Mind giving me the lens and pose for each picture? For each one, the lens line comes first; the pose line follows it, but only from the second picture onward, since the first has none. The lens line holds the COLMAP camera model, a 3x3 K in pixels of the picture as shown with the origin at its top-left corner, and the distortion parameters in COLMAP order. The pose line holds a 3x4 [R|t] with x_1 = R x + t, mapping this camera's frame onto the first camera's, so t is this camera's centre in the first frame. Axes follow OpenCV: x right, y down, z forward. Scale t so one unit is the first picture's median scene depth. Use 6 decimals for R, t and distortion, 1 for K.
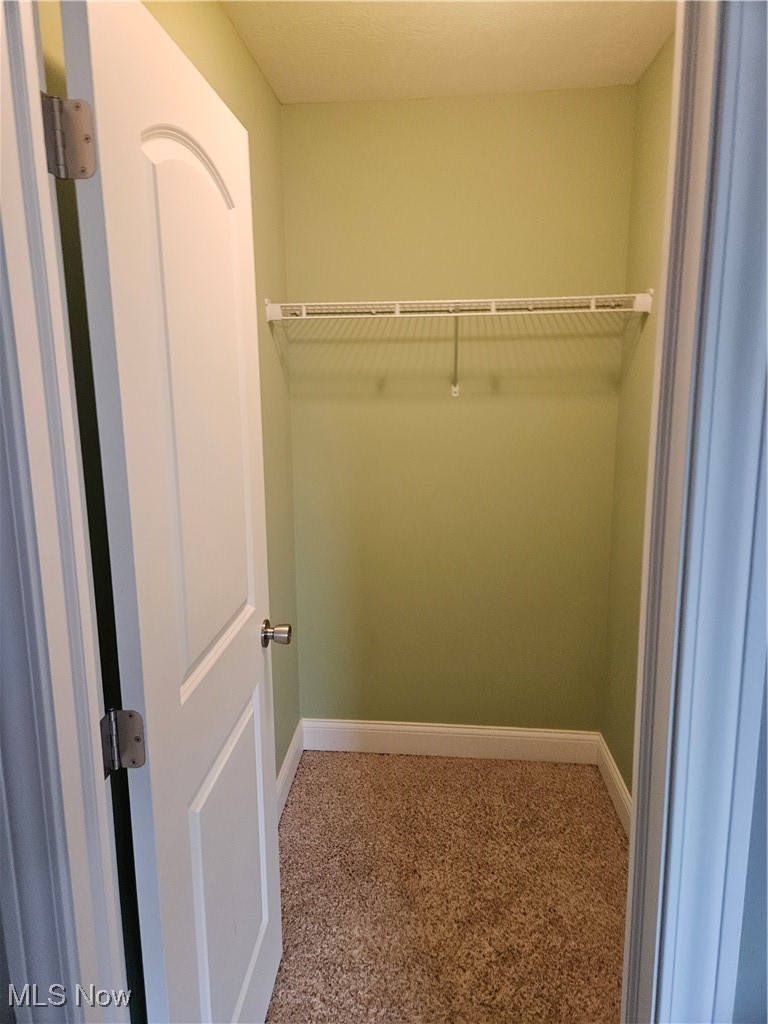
lens RADIAL K [[674.0, 0, 376.9], [0, 674.0, 506.7], [0, 0, 1]] dist [0.091956, -0.079429]
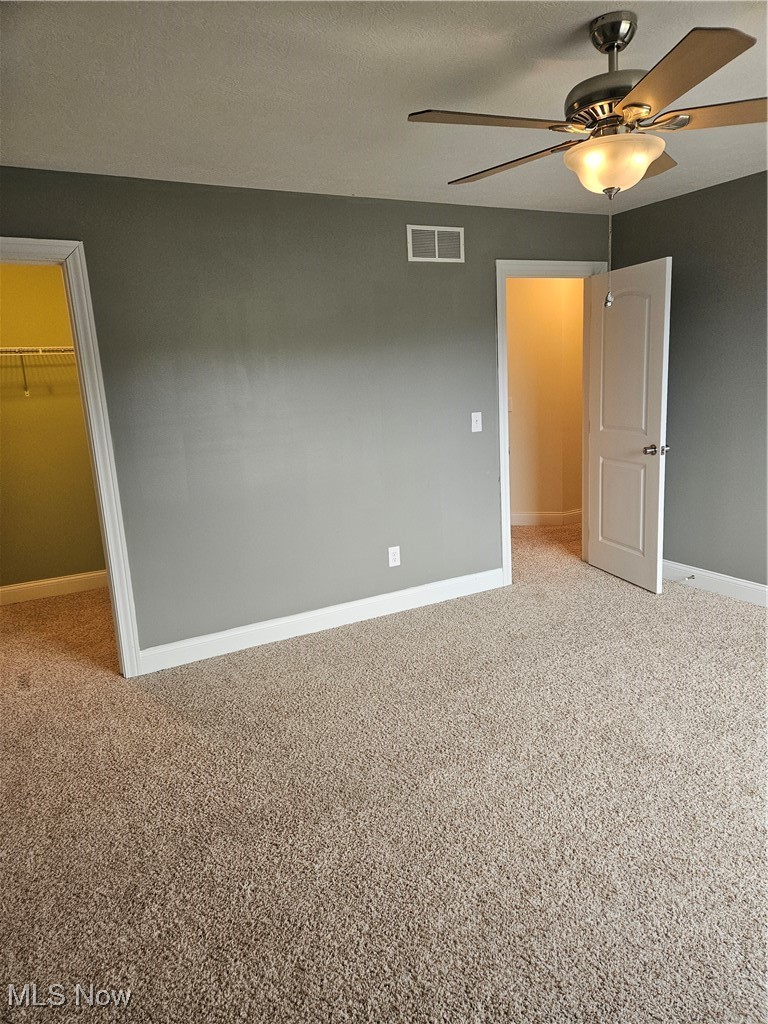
lens RADIAL K [[674.0, 0, 376.9], [0, 674.0, 506.7], [0, 0, 1]] dist [0.091956, -0.079429]
pose [[0.834947, -0.139646, 0.532317, -0.144936], [0.157950, 0.987383, 0.011278, 0.294777], [-0.527176, 0.074663, 0.846470, -1.202024]]
